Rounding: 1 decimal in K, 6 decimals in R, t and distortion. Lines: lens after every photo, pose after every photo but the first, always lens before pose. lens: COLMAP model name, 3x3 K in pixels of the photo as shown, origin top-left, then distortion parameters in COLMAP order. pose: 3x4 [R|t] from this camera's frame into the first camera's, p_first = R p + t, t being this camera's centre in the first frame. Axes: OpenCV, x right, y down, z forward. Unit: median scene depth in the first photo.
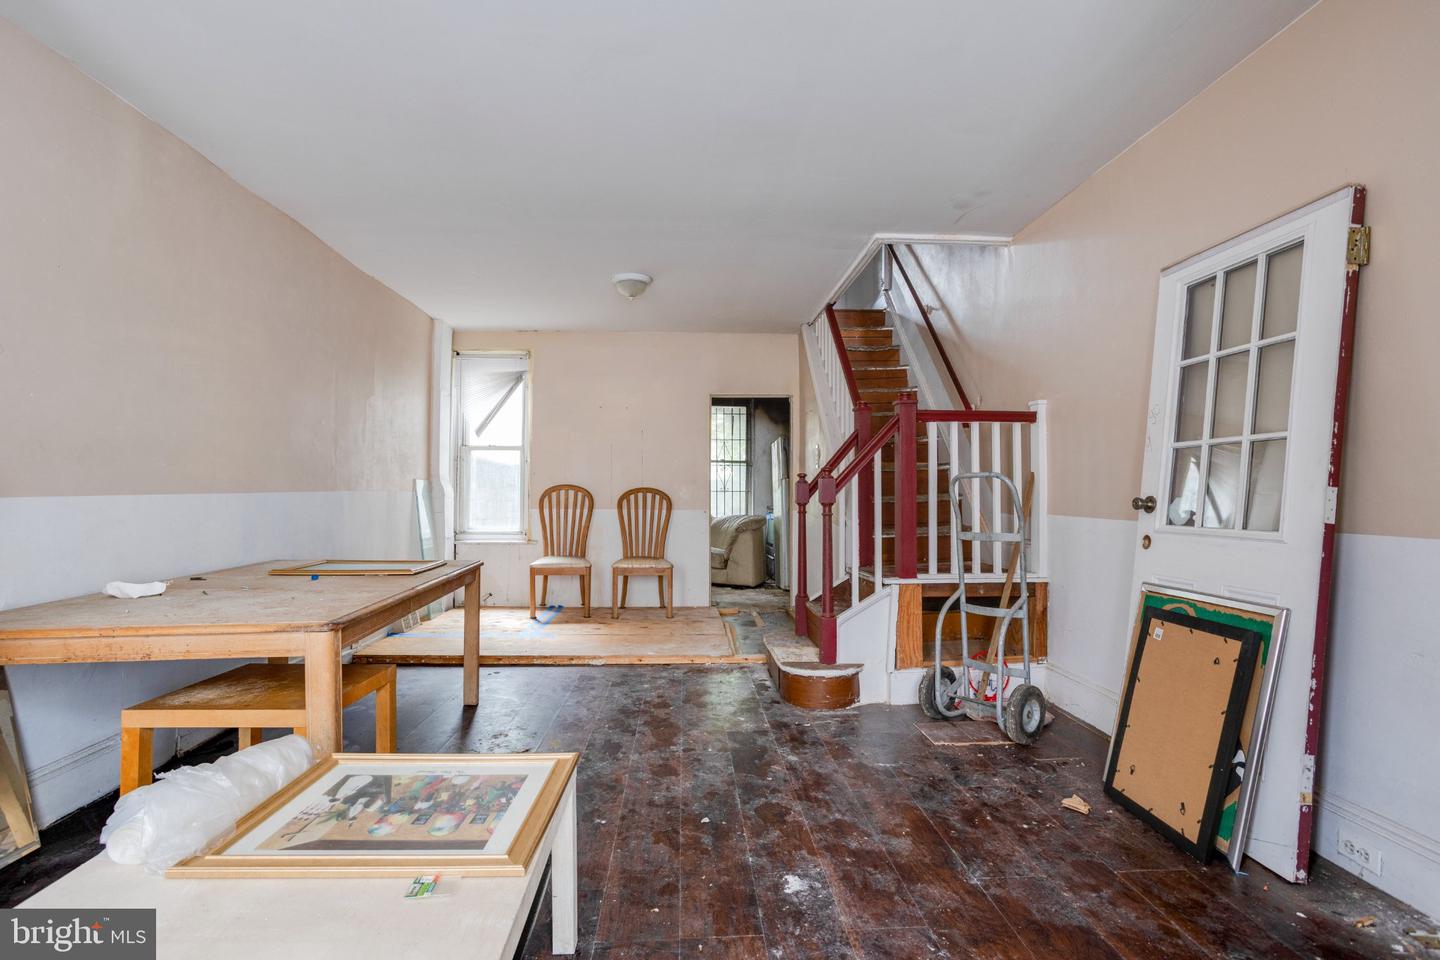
lens RADIAL K [[694.4, 0, 720.0], [0, 694.4, 480.0], [0, 0, 1]] dist [-0.060157, 0.039230]
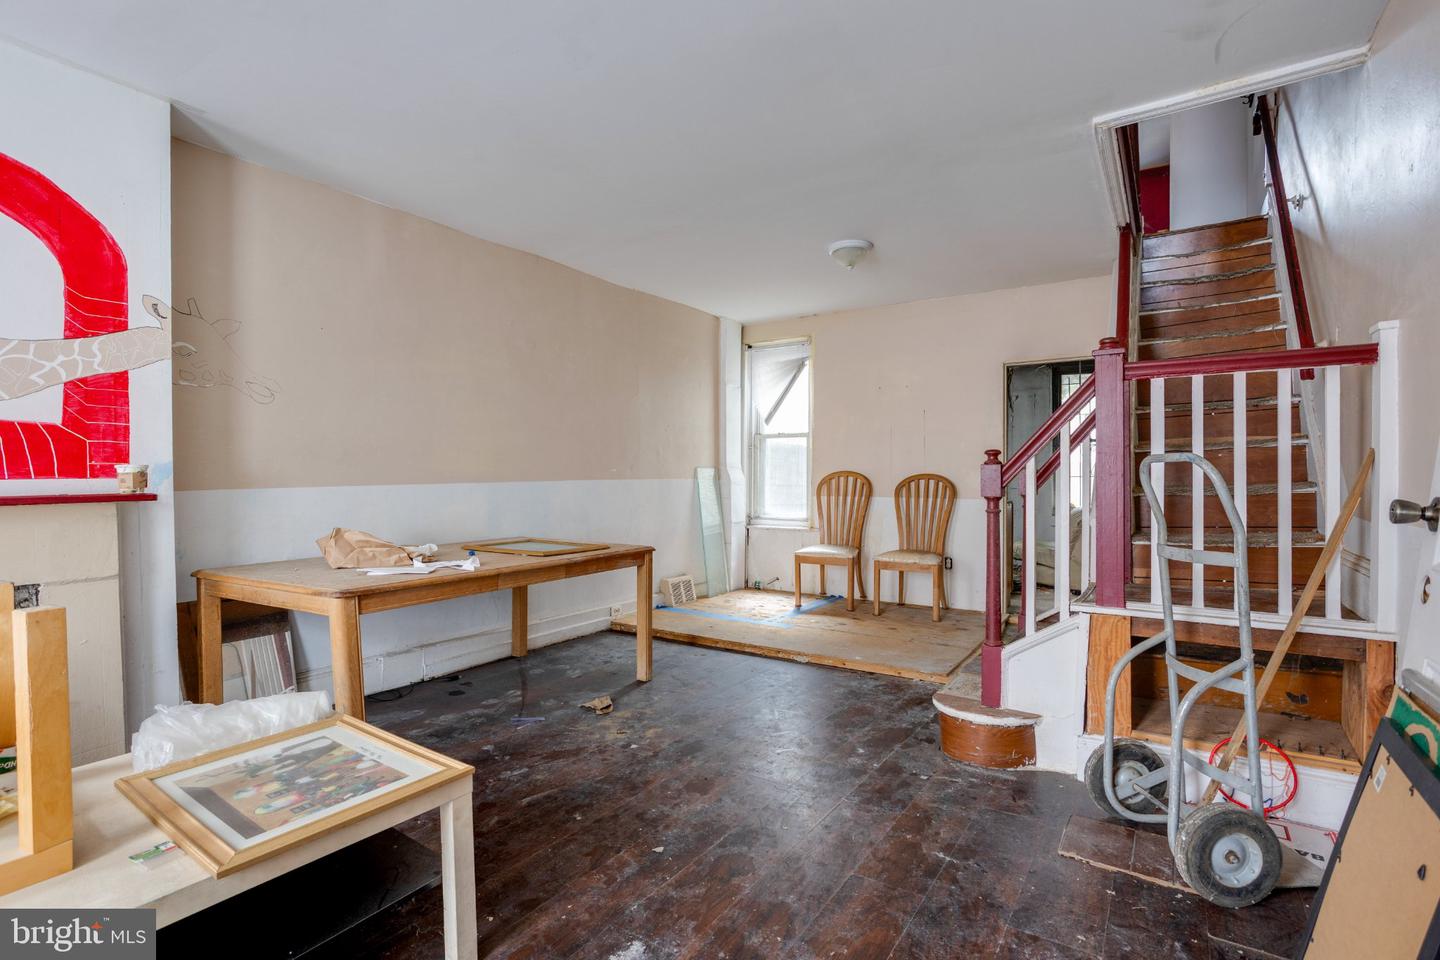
lens RADIAL K [[694.4, 0, 720.0], [0, 694.4, 480.0], [0, 0, 1]] dist [-0.060157, 0.039230]
pose [[0.801014, 0.000595, -0.598646, 0.224738], [0.013928, 0.999710, 0.019630, -0.002444], [0.598484, -0.024062, 0.800773, 0.131365]]
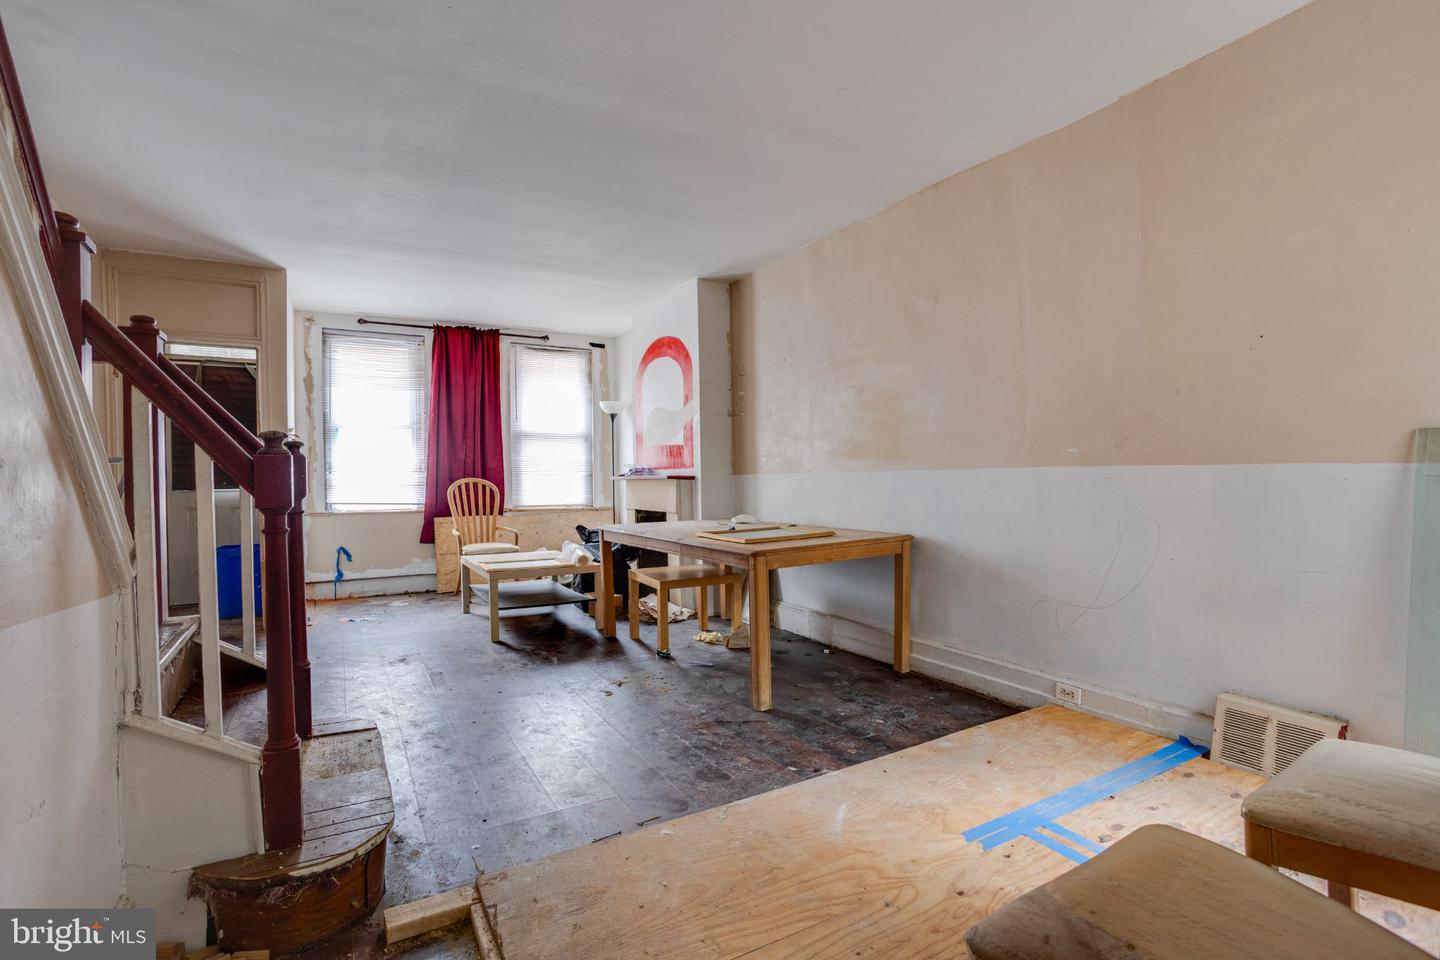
lens RADIAL K [[692.5, 0, 720.0], [0, 692.5, 480.0], [0, 0, 1]] dist [-0.078699, 0.037298]
pose [[-0.899955, 0.019609, -0.435542, 0.040459], [0.022336, 0.999750, -0.001140, 0.016703], [0.435410, -0.010754, -0.900168, 1.075274]]
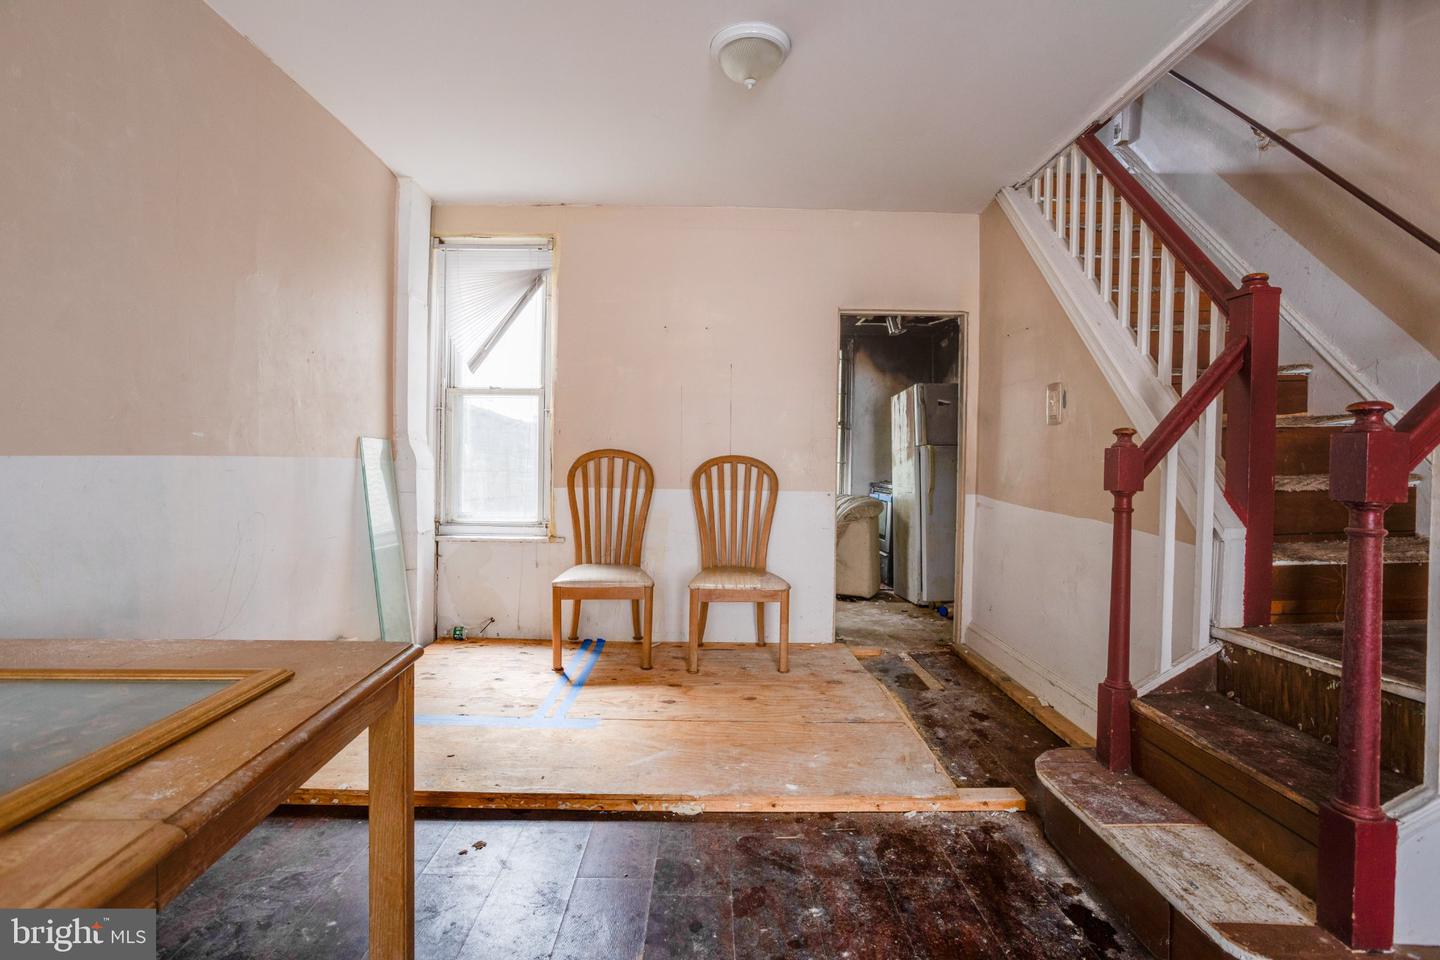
lens RADIAL K [[694.4, 0, 720.0], [0, 694.4, 480.0], [0, 0, 1]] dist [-0.060157, 0.039230]
pose [[0.999219, 0.011542, -0.037786, -0.102751], [-0.009884, 0.998993, 0.043772, 0.006062], [0.038253, -0.043364, 0.998327, 0.389559]]
